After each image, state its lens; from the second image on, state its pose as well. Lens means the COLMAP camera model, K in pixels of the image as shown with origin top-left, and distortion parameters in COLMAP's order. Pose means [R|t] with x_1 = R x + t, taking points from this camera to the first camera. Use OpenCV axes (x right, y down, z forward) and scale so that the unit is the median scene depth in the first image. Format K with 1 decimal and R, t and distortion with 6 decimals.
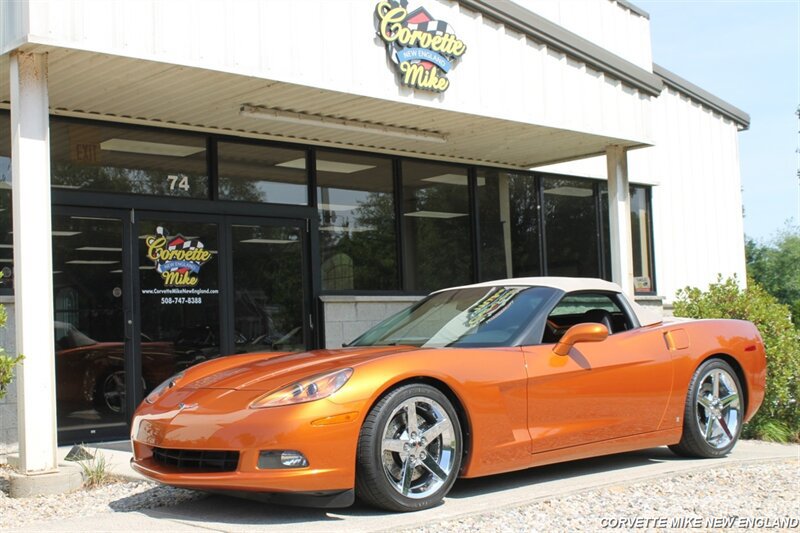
lens RADIAL K [[1097.7, 0, 400.0], [0, 1097.7, 266.5], [0, 0, 1]] dist [-0.054267, 0.085905]
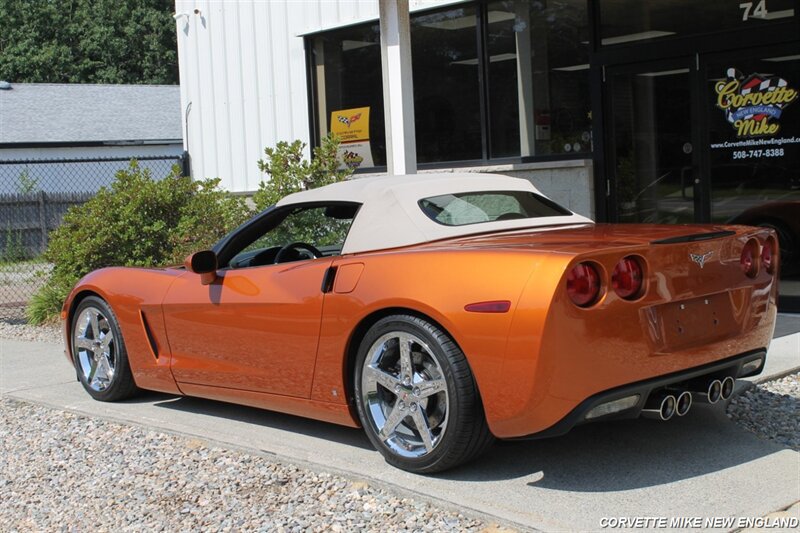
lens RADIAL K [[1134.2, 0, 400.0], [0, 1134.2, 266.5], [0, 0, 1]] dist [-0.050520, 0.092826]
pose [[0.019841, 0.107100, -0.994050, 0.667224], [0.116270, 0.987253, 0.108688, -0.009428], [0.993019, -0.117735, 0.007136, 0.721137]]
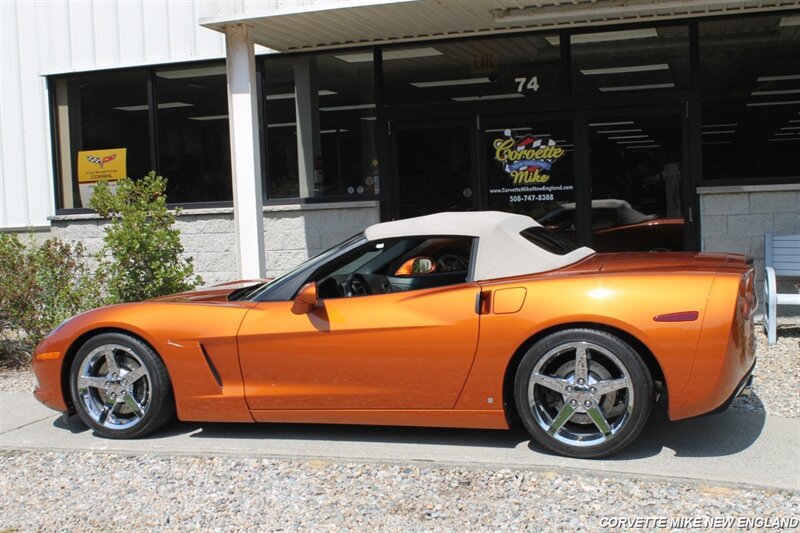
lens RADIAL K [[1040.5, 0, 400.0], [0, 1040.5, 266.5], [0, 0, 1]] dist [-0.069180, 0.078927]
pose [[0.504811, 0.070332, -0.860360, 0.602226], [0.081455, 0.988347, 0.128588, -0.042603], [0.859378, -0.134993, 0.493199, 0.398701]]
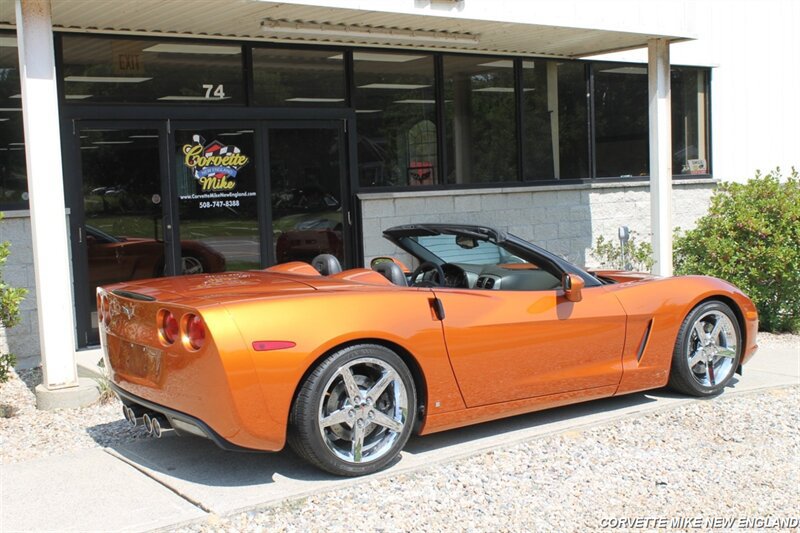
lens RADIAL K [[1029.9, 0, 400.0], [0, 1029.9, 266.5], [0, 0, 1]] dist [-0.059459, 0.040275]
pose [[0.992837, 0.011118, -0.118960, 0.093577], [0.007551, 0.987831, 0.155345, -0.063116], [0.119239, -0.155131, 0.980671, 0.038064]]
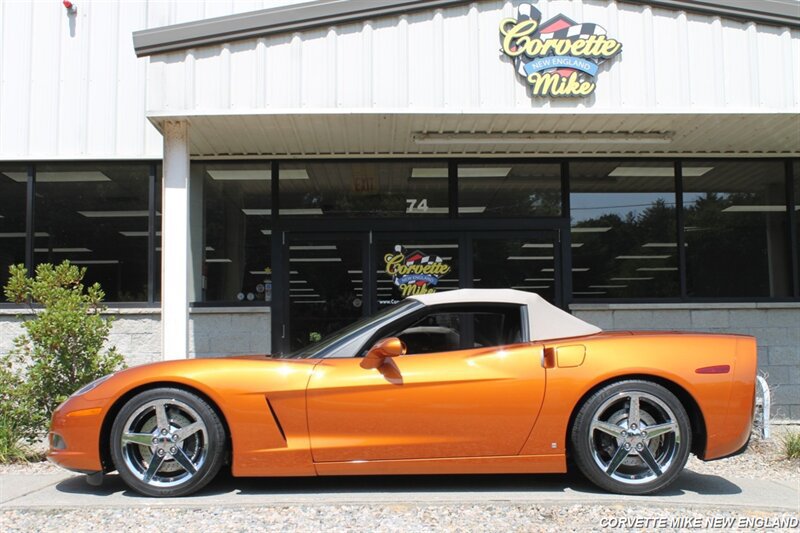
lens RADIAL K [[1040.5, 0, 400.0], [0, 1040.5, 266.5], [0, 0, 1]] dist [-0.069180, 0.078927]
pose [[0.745311, -0.027846, -0.666135, 0.505853], [0.025899, 0.999583, -0.012807, -0.000066], [0.666213, -0.007707, 0.745721, 0.192059]]
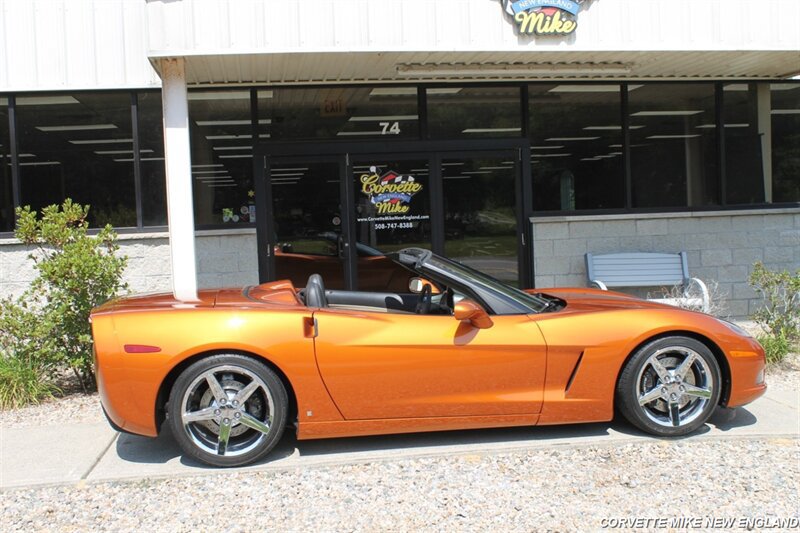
lens RADIAL K [[921.8, 0, 400.0], [0, 921.8, 266.5], [0, 0, 1]] dist [-0.103745, 0.141086]
pose [[0.826284, 0.038413, -0.561942, 0.387902], [0.044307, 0.990148, 0.132834, -0.060624], [0.561508, -0.134656, 0.816441, 0.163719]]
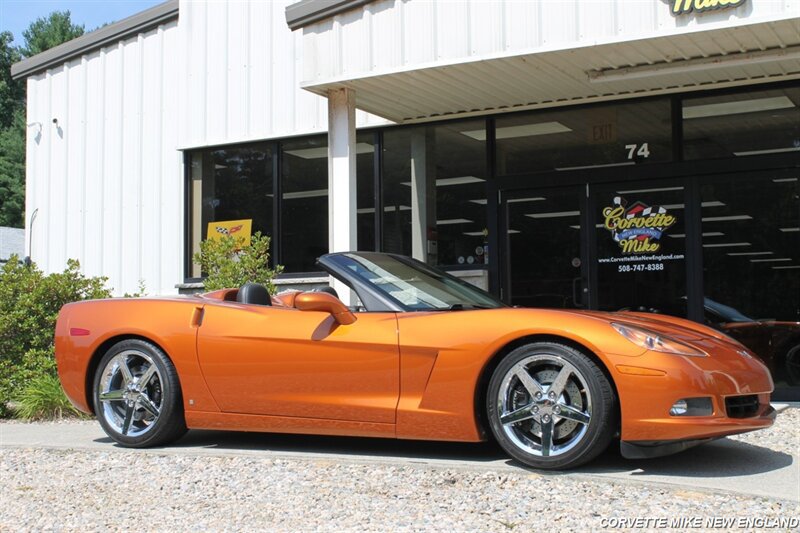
lens RADIAL K [[1134.2, 0, 400.0], [0, 1134.2, 266.5], [0, 0, 1]] dist [-0.050520, 0.092826]
pose [[0.321152, -0.029780, -0.946559, 0.720971], [0.063257, 0.997948, -0.009935, 0.026655], [0.944913, -0.056686, 0.322376, 0.461778]]
